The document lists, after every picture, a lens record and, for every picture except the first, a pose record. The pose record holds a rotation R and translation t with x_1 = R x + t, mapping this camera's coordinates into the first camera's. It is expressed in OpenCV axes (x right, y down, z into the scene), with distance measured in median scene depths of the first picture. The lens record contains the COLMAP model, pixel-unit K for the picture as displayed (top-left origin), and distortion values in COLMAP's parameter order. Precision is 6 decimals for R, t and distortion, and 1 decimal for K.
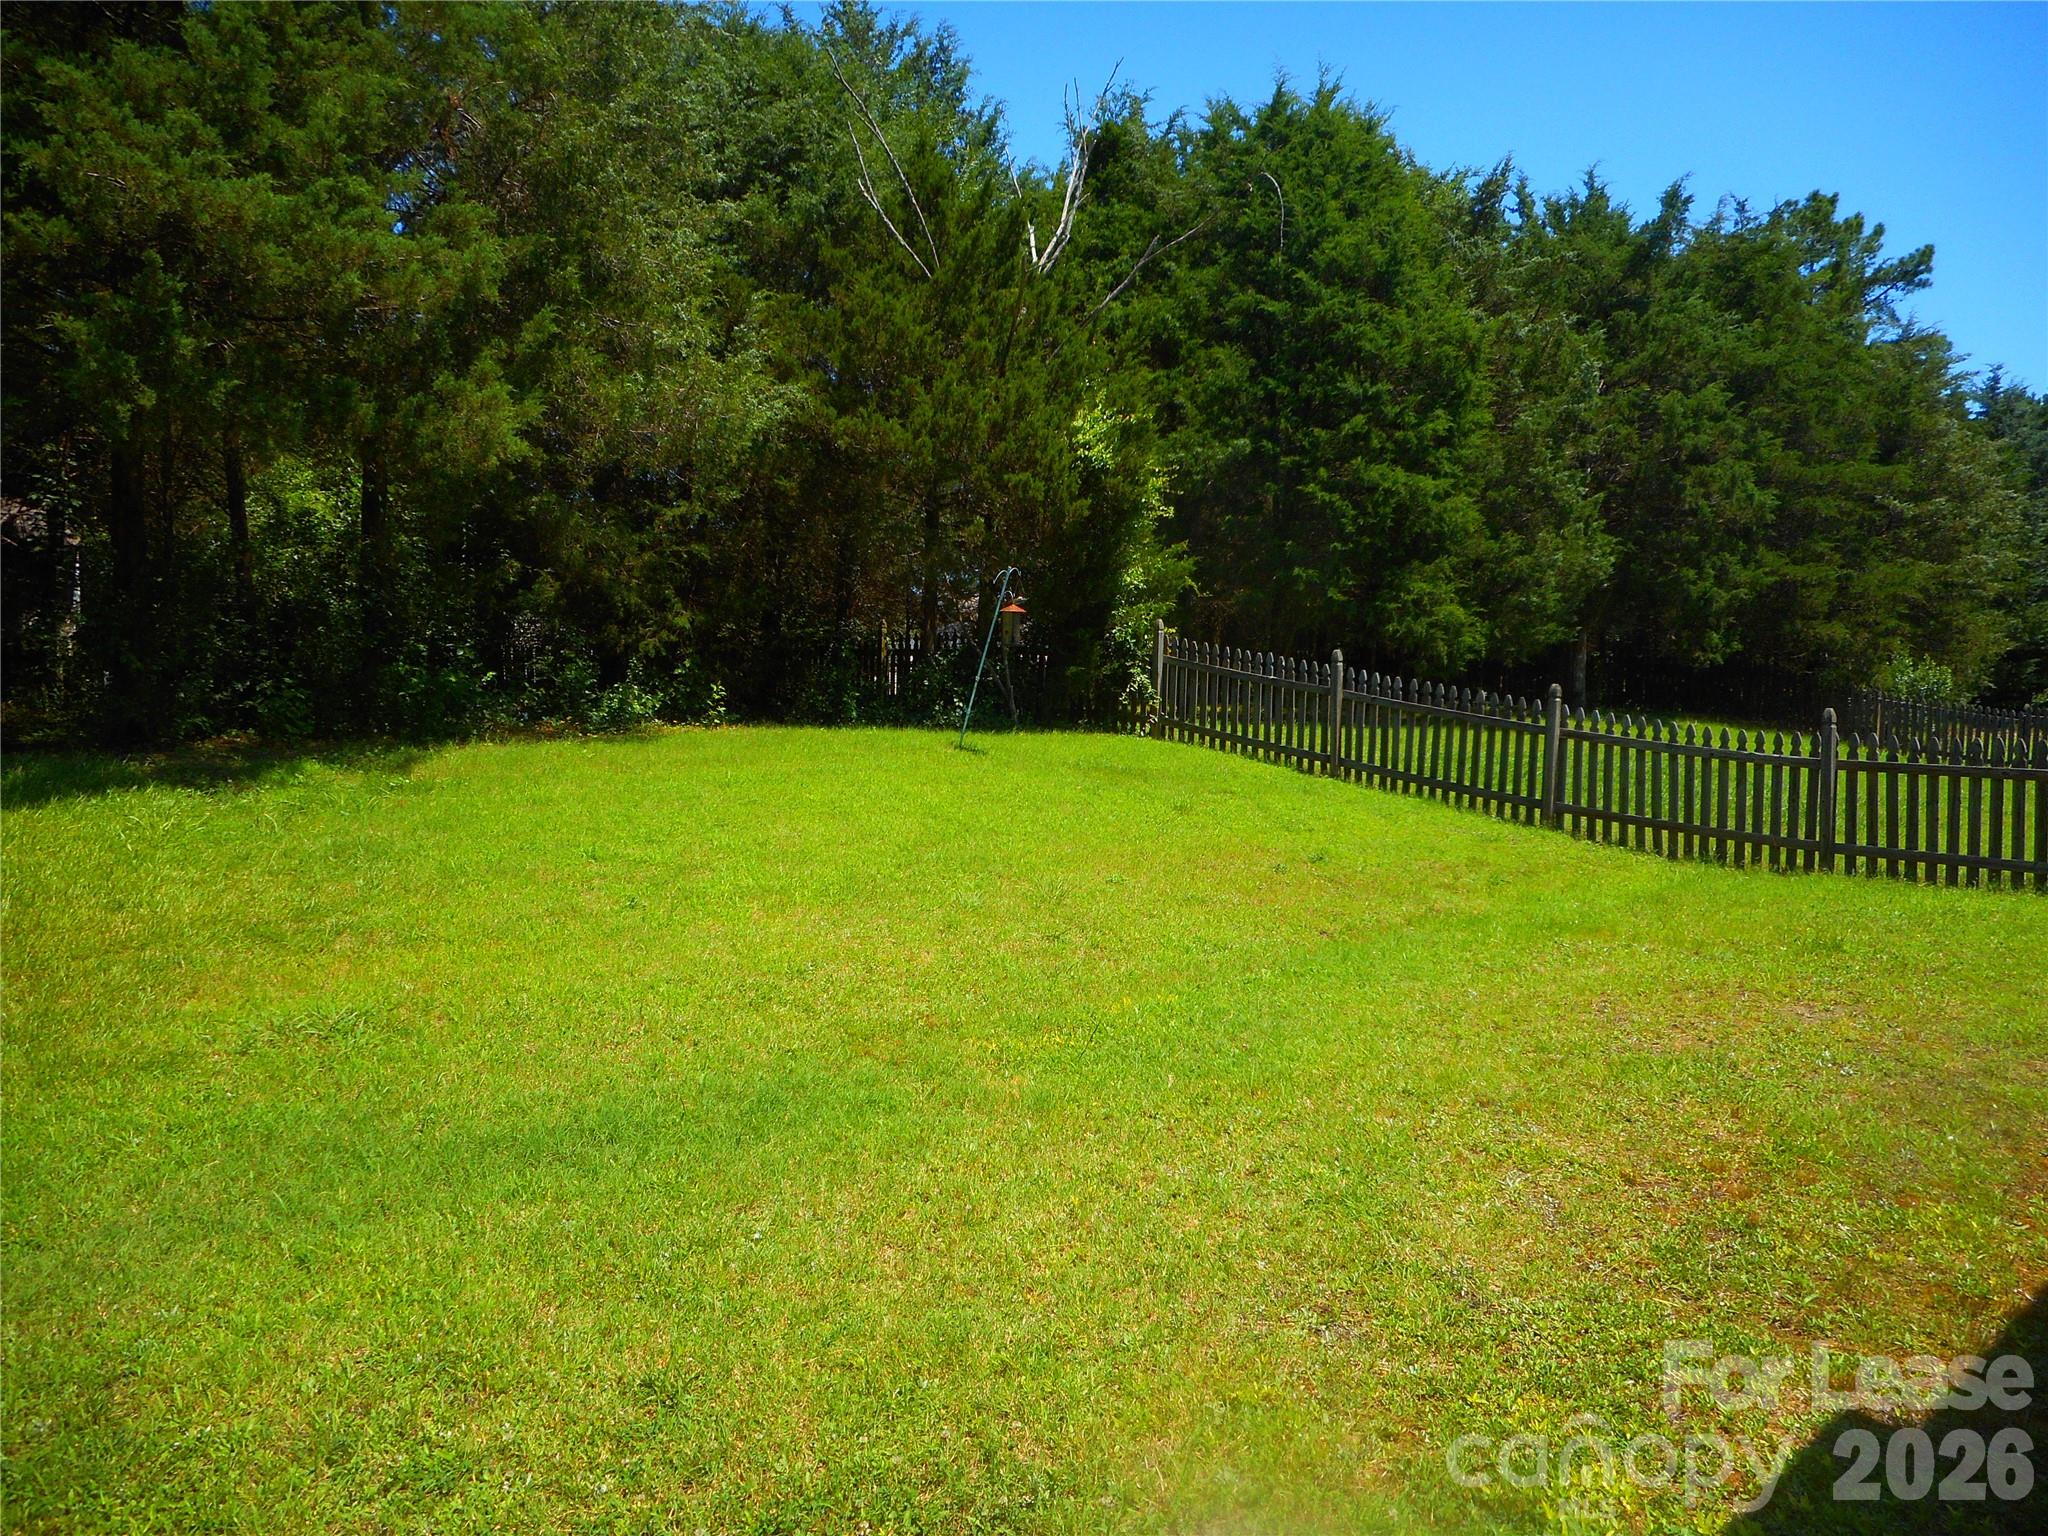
lens RADIAL K [[1547.3, 0, 1011.9], [0, 1547.3, 769.9], [0, 0, 1]] dist [0.003773, 0.007126]
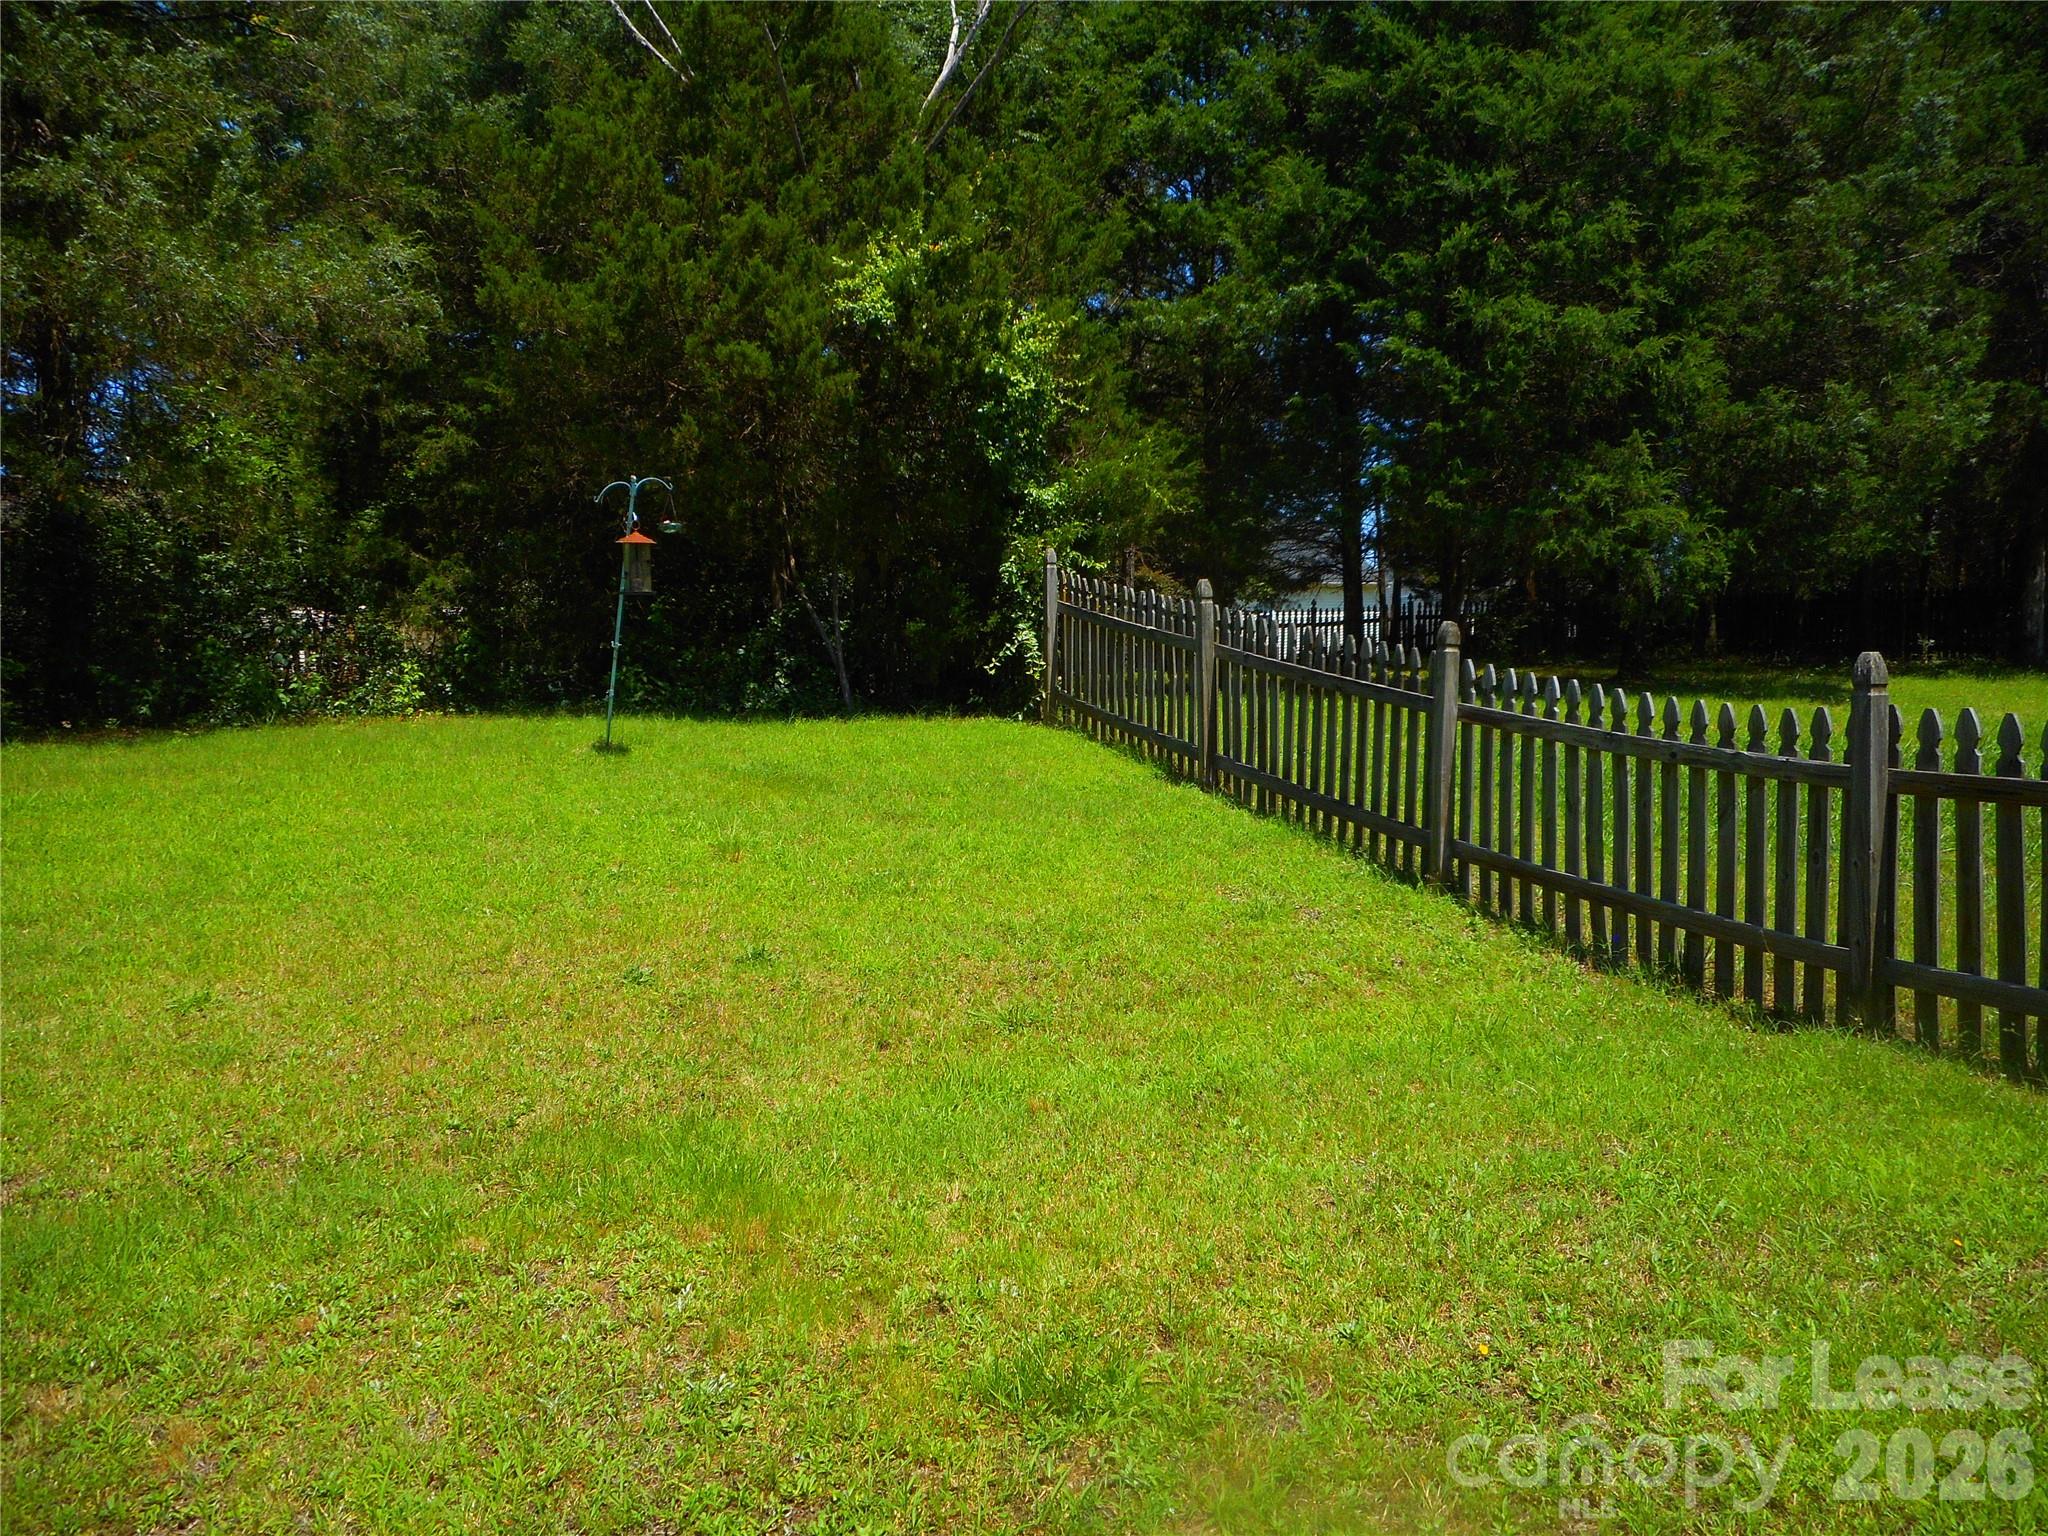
lens RADIAL K [[1547.3, 0, 1033.1], [0, 1547.3, 765.4], [0, 0, 1]] dist [0.003773, 0.007126]
pose [[0.929417, -0.001425, -0.369030, 0.292636], [0.006931, 0.999884, 0.013593, -0.009867], [0.368967, -0.015191, 0.929318, 0.316025]]
